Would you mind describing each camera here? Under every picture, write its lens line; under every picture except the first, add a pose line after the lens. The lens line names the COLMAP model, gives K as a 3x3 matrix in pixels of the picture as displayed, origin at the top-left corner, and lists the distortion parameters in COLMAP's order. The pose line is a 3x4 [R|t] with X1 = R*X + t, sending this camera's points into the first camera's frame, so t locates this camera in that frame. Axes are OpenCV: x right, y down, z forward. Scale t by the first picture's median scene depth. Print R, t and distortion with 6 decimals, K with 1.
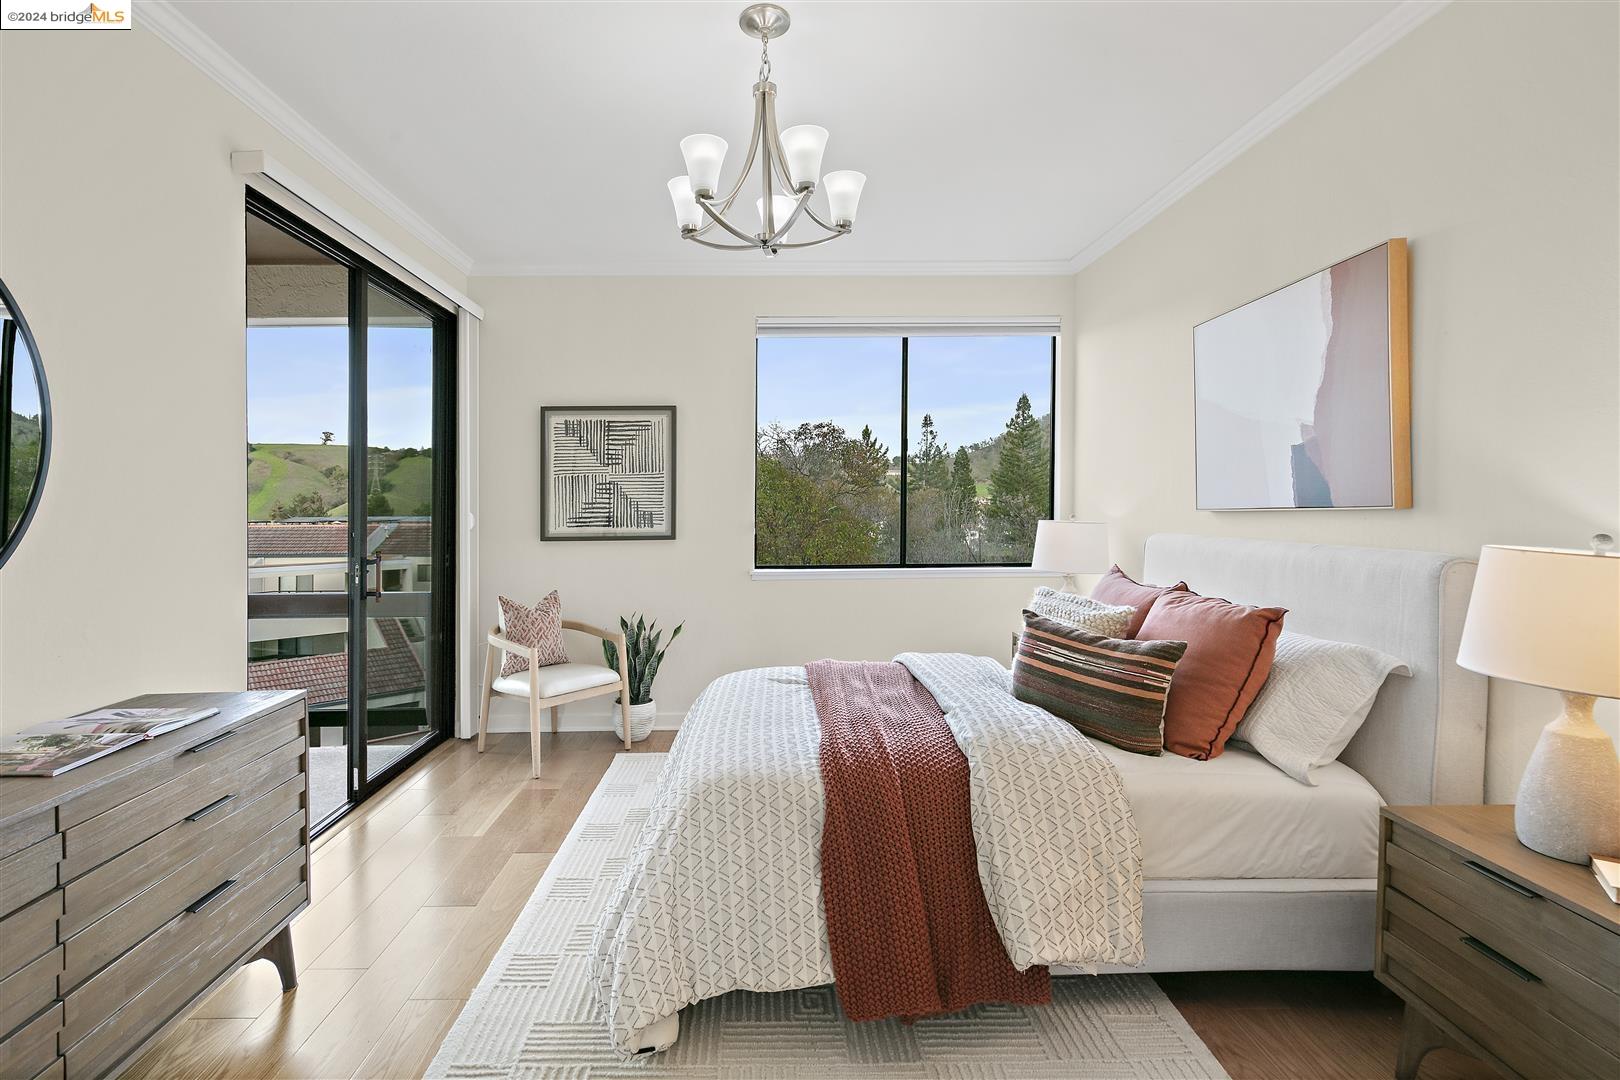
lens RADIAL K [[797.3, 0, 757.7], [0, 797.3, 510.0], [0, 0, 1]] dist [0.000101, 0.000016]
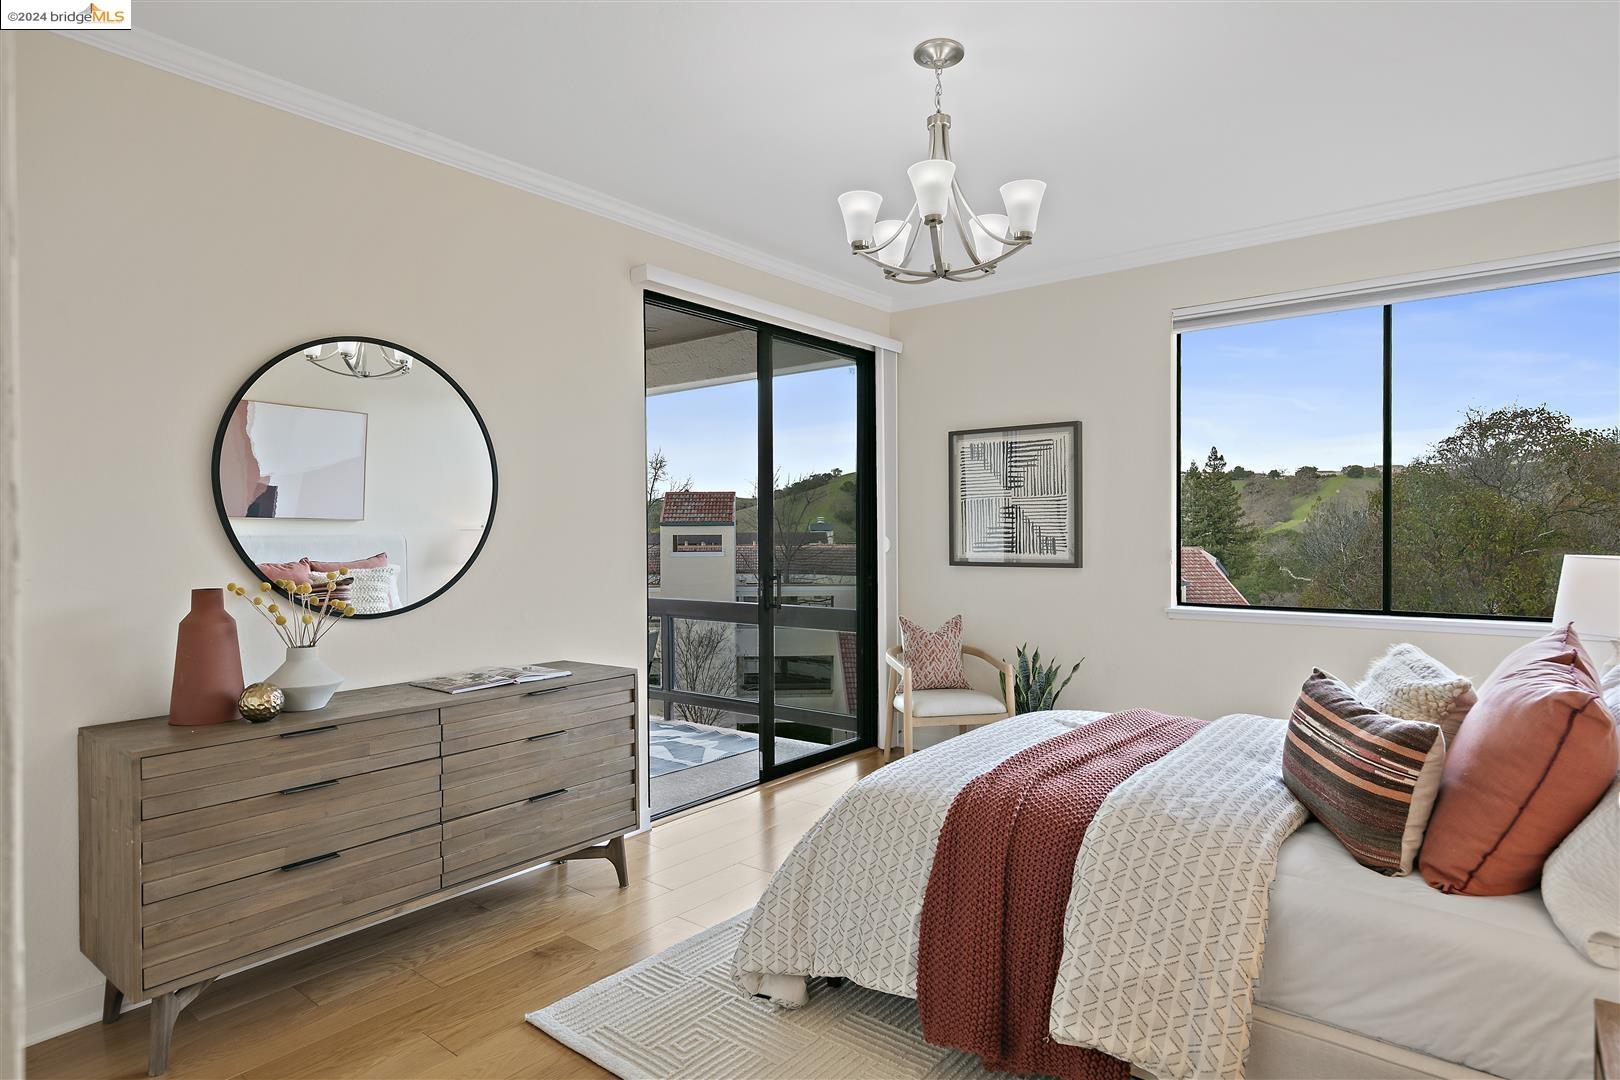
lens RADIAL K [[914.5, 0, 818.8], [0, 914.5, 531.8], [0, 0, 1]] dist [0.001604, 0.000317]
pose [[0.770282, 0.004992, -0.637683, 0.479906], [-0.005131, 0.999986, 0.001629, -0.006081], [0.637682, 0.002017, 0.770297, 0.007535]]
